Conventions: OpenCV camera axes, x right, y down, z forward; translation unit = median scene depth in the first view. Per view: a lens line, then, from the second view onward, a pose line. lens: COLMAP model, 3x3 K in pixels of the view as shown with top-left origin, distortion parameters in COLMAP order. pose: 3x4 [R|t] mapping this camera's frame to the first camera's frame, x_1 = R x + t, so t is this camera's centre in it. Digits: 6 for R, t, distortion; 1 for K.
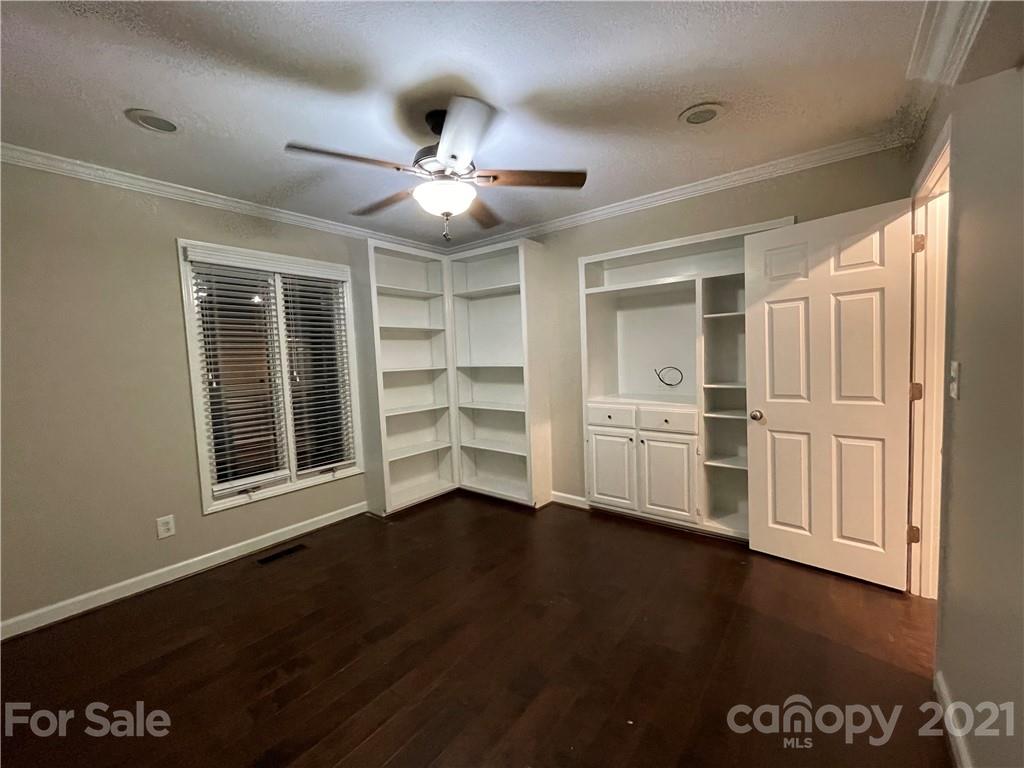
lens RADIAL K [[412.1, 0, 511.9], [0, 412.1, 380.7], [0, 0, 1]] dist [-0.001770, -0.000121]
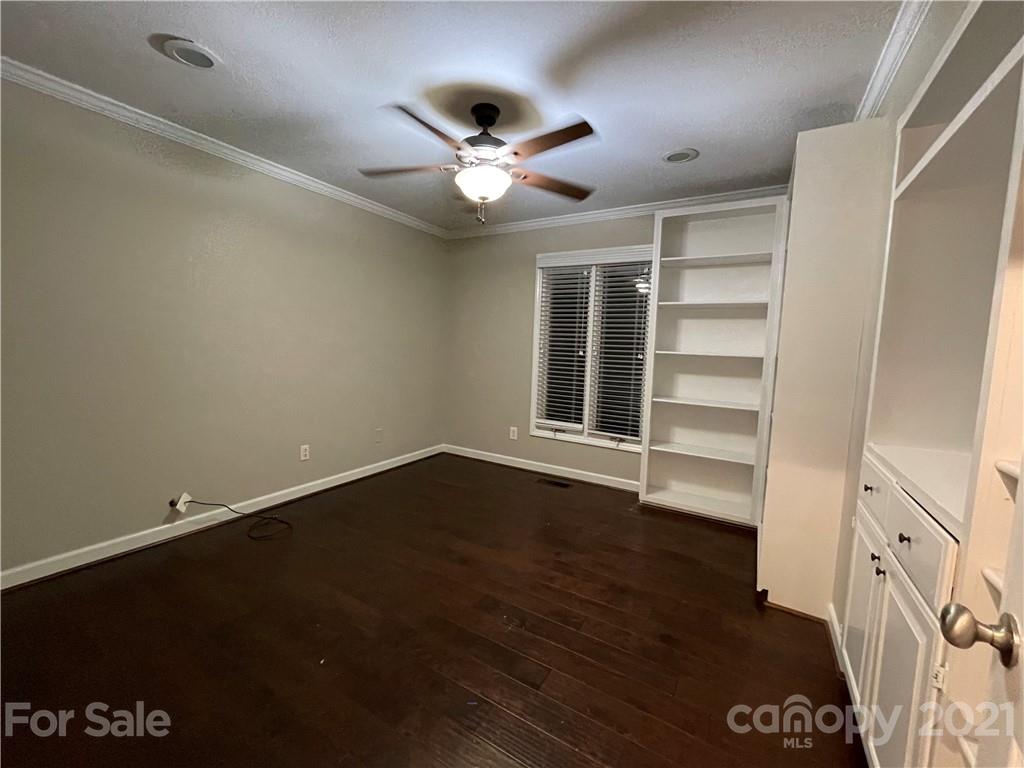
lens RADIAL K [[412.1, 0, 511.9], [0, 412.1, 380.7], [0, 0, 1]] dist [-0.001770, -0.000121]
pose [[0.122917, 0.122883, -0.984780, 0.627283], [-0.099287, 0.988849, 0.110998, -0.032557], [0.987438, 0.084132, 0.133747, 0.609896]]
